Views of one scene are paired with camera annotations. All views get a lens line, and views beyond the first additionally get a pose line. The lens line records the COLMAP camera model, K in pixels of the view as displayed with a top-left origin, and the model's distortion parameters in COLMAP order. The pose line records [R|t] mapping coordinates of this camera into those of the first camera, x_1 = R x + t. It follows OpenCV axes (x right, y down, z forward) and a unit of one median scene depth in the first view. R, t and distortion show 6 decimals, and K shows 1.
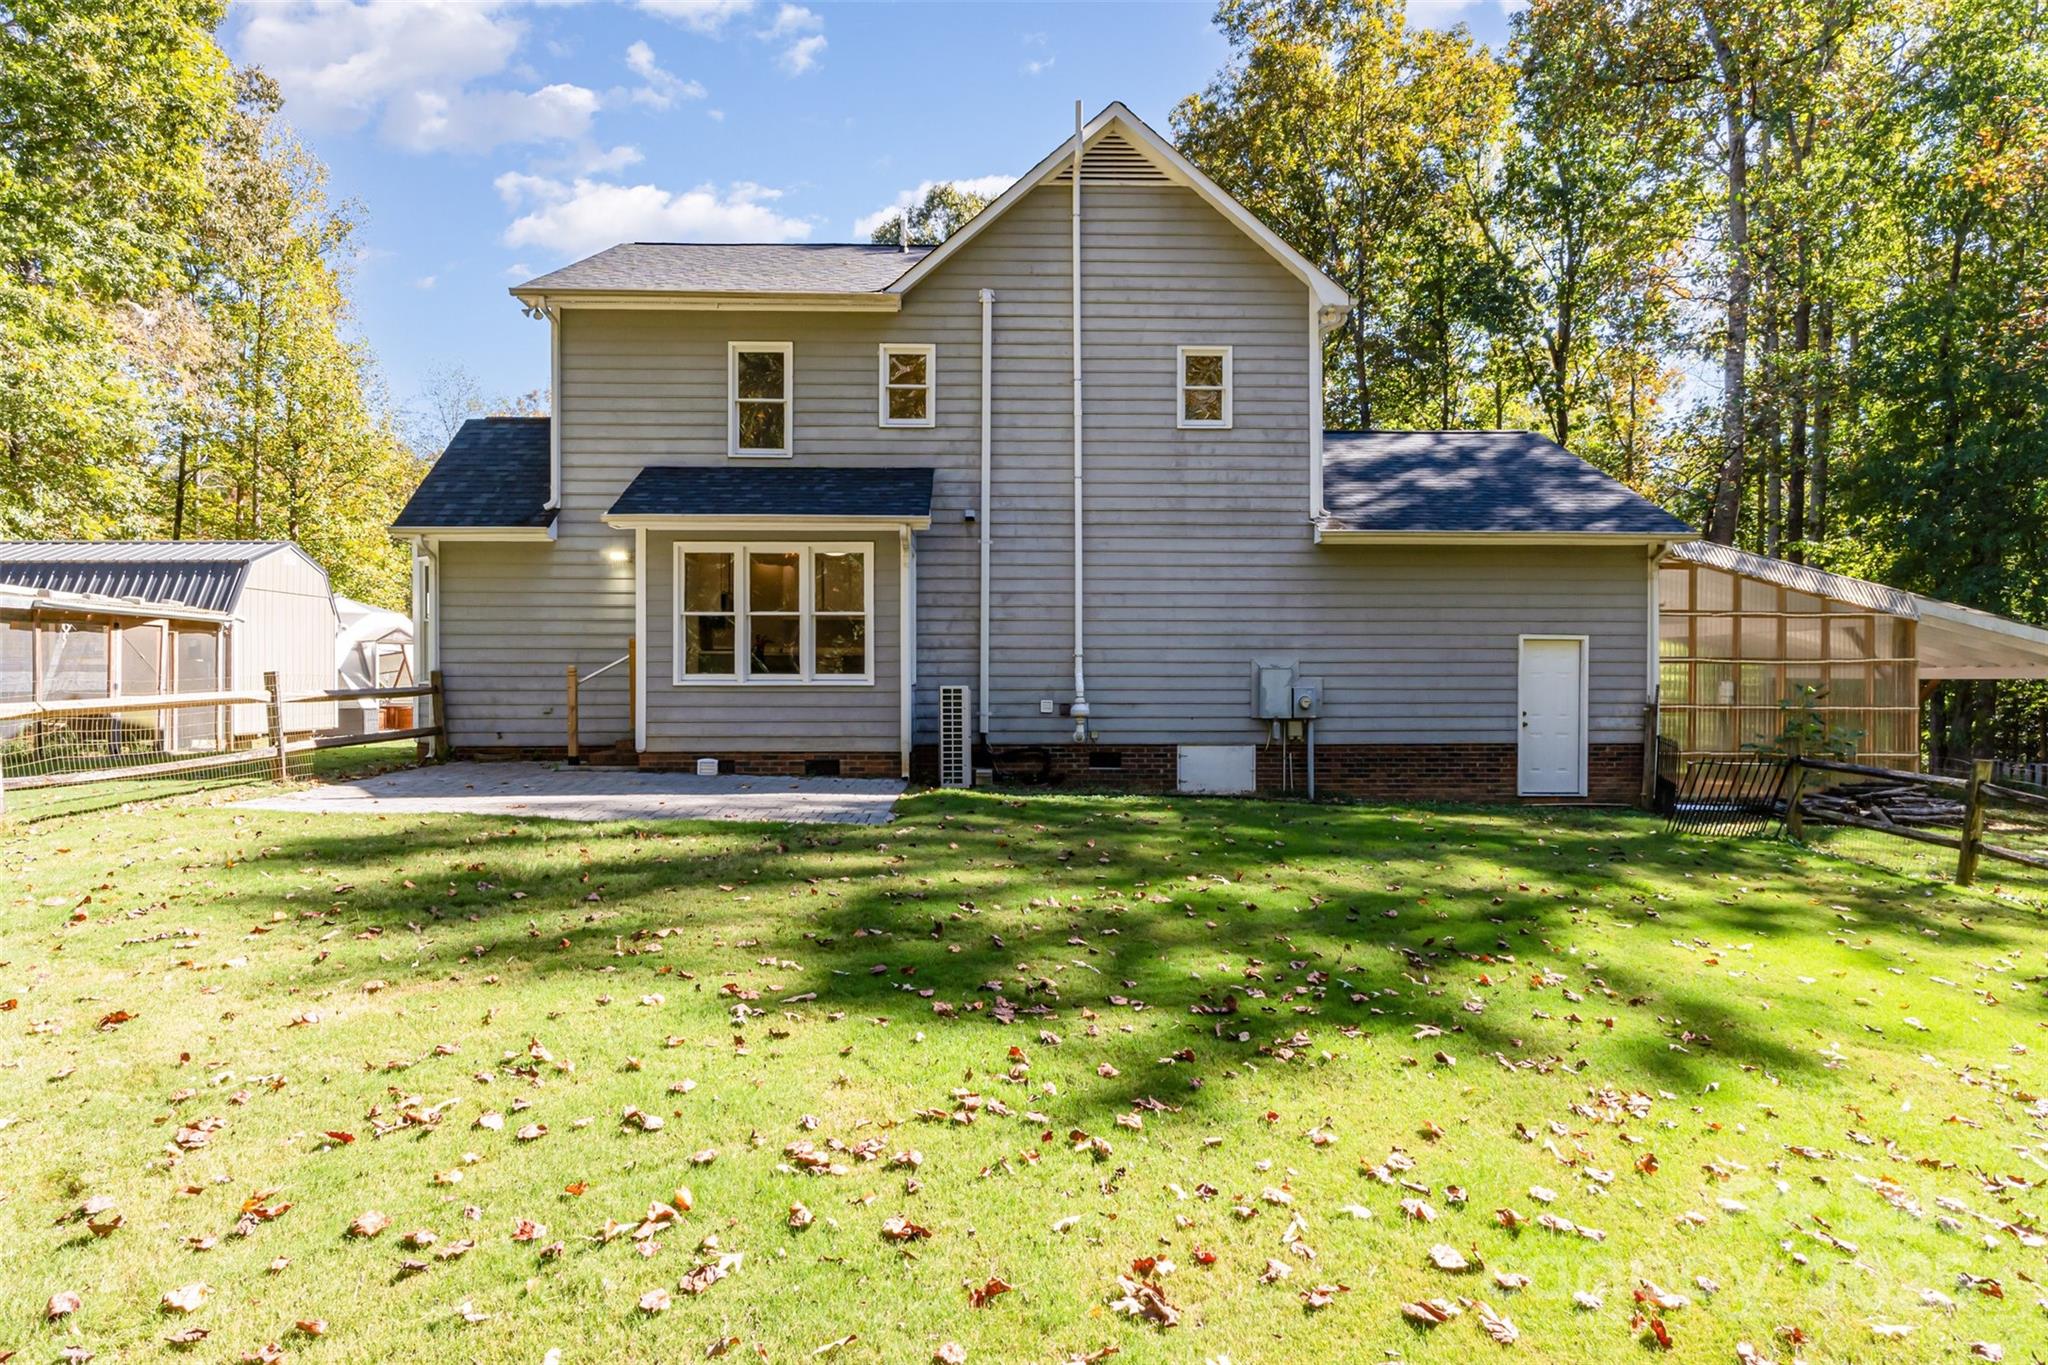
lens RADIAL K [[1173.0, 0, 1024.3], [0, 1173.0, 679.3], [0, 0, 1]] dist [-0.009635, 0.000711]
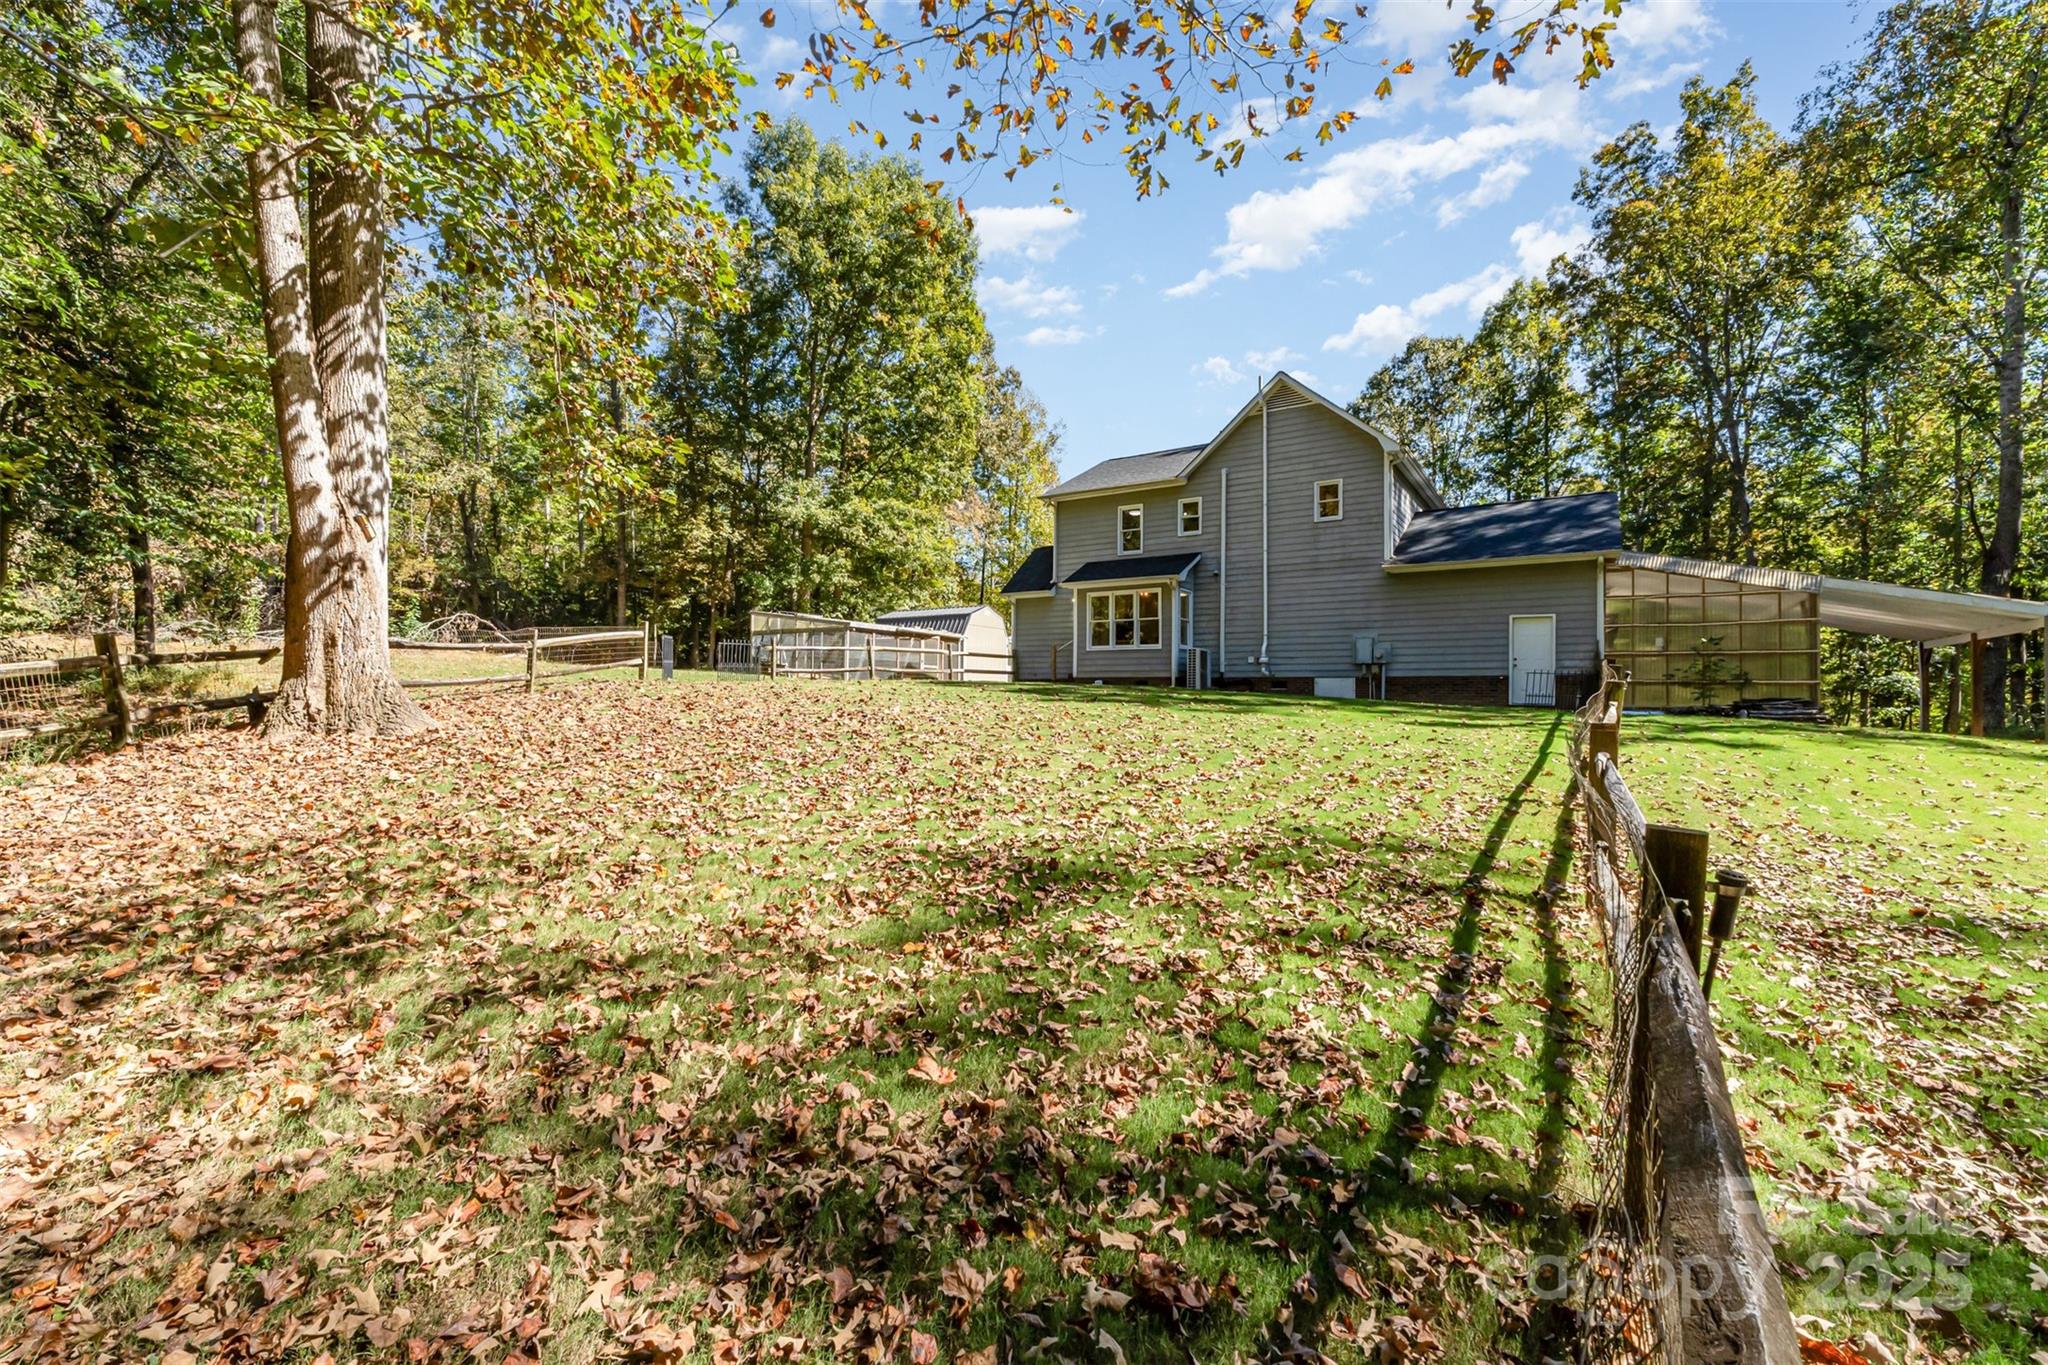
lens RADIAL K [[906.6, 0, 1024.4], [0, 906.6, 691.8], [0, 0, 1]] dist [0.002675, 0.000221]
pose [[0.817789, 0.000415, -0.575518, 0.628034], [-0.013570, 0.999736, -0.018562, 0.117521], [0.575358, 0.022990, 0.817578, -0.574855]]
